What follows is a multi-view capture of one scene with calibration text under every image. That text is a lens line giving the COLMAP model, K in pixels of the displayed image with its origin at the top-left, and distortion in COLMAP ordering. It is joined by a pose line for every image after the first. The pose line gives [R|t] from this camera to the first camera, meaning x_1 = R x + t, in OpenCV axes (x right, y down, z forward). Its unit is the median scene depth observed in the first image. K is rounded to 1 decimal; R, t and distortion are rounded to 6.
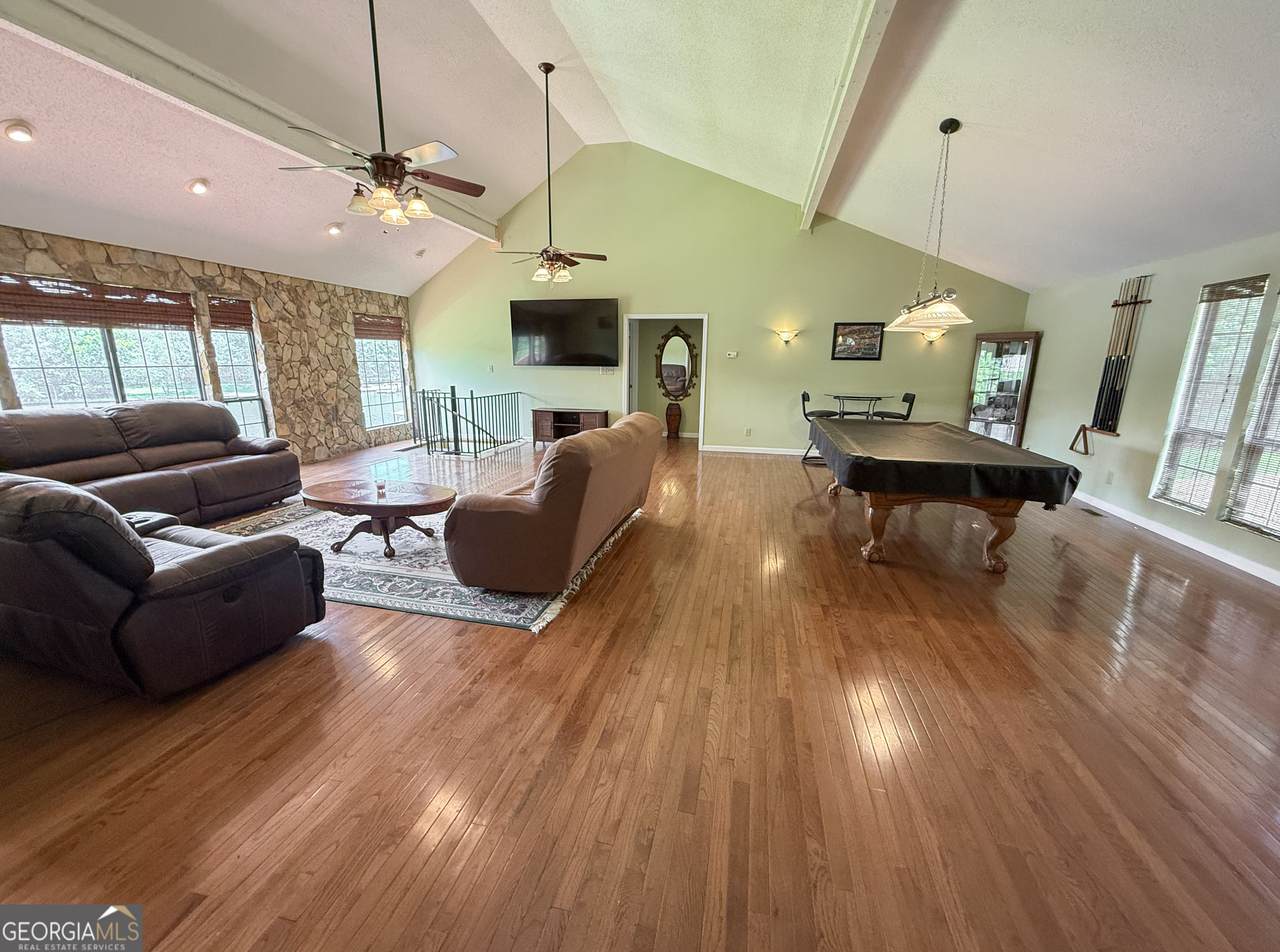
lens RADIAL K [[513.9, 0, 639.5], [0, 513.9, 478.8], [0, 0, 1]] dist [0.001583, -0.000938]
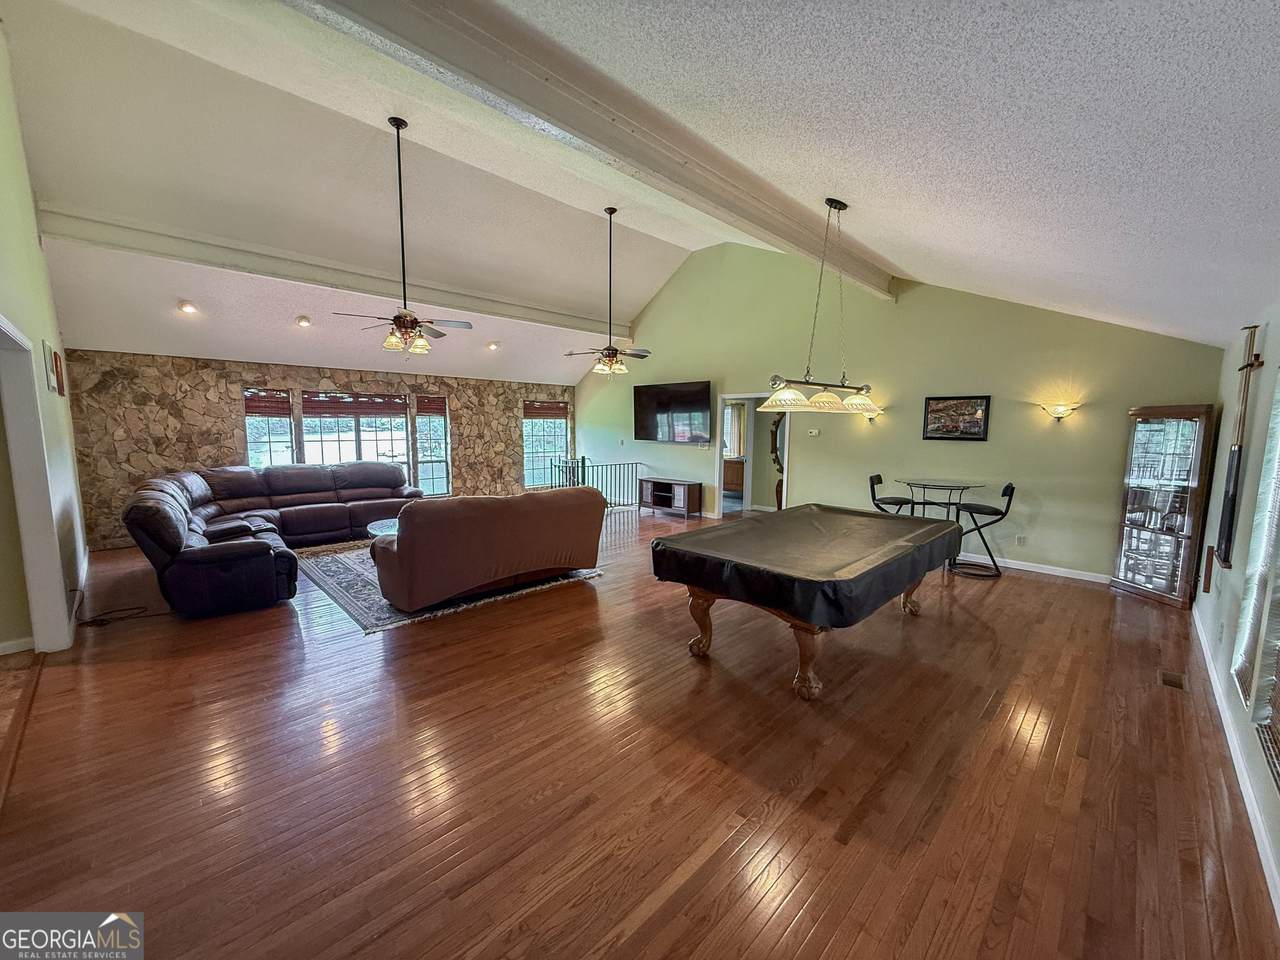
lens RADIAL K [[513.9, 0, 638.8], [0, 513.9, 479.8], [0, 0, 1]] dist [0.001583, -0.000938]
pose [[0.849951, 0.054103, -0.524076, 0.446624], [-0.120353, 0.988351, -0.093156, -0.030650], [0.512931, 0.142252, 0.846561, 0.047547]]
